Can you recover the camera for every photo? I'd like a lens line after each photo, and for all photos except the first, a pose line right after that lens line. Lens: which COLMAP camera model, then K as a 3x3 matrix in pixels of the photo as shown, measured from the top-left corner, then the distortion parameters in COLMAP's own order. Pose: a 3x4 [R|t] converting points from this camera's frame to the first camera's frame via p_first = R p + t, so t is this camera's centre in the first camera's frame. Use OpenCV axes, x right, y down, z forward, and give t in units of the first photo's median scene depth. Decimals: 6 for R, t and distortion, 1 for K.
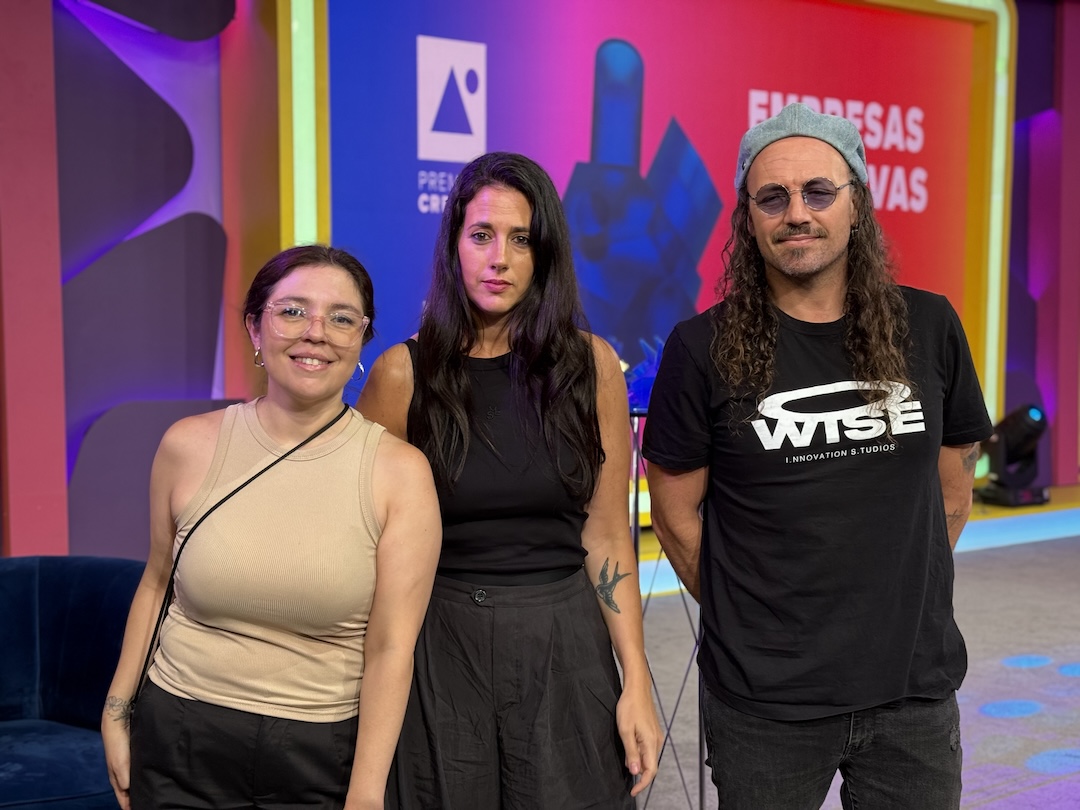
lens RADIAL K [[1600.0, 0, 548.5], [0, 1600.0, 407.0], [0, 0, 1]] dist [0.147916, 0.000000]
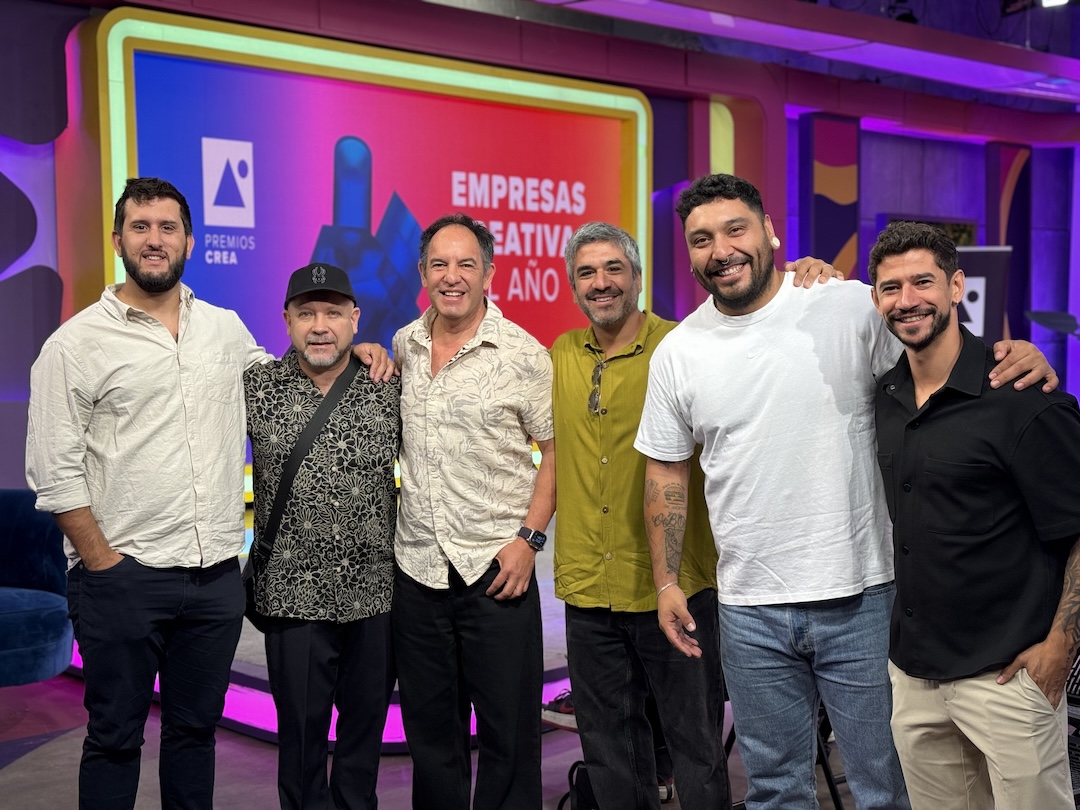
lens RADIAL K [[1600.0, 0, 549.4], [0, 1600.0, 404.8], [0, 0, 1]] dist [0.147916, 0.000000]
pose [[0.991261, -0.018724, 0.130578, 0.026437], [0.020910, 0.999663, -0.015388, 0.025271], [-0.130246, 0.017983, 0.991319, -0.375556]]
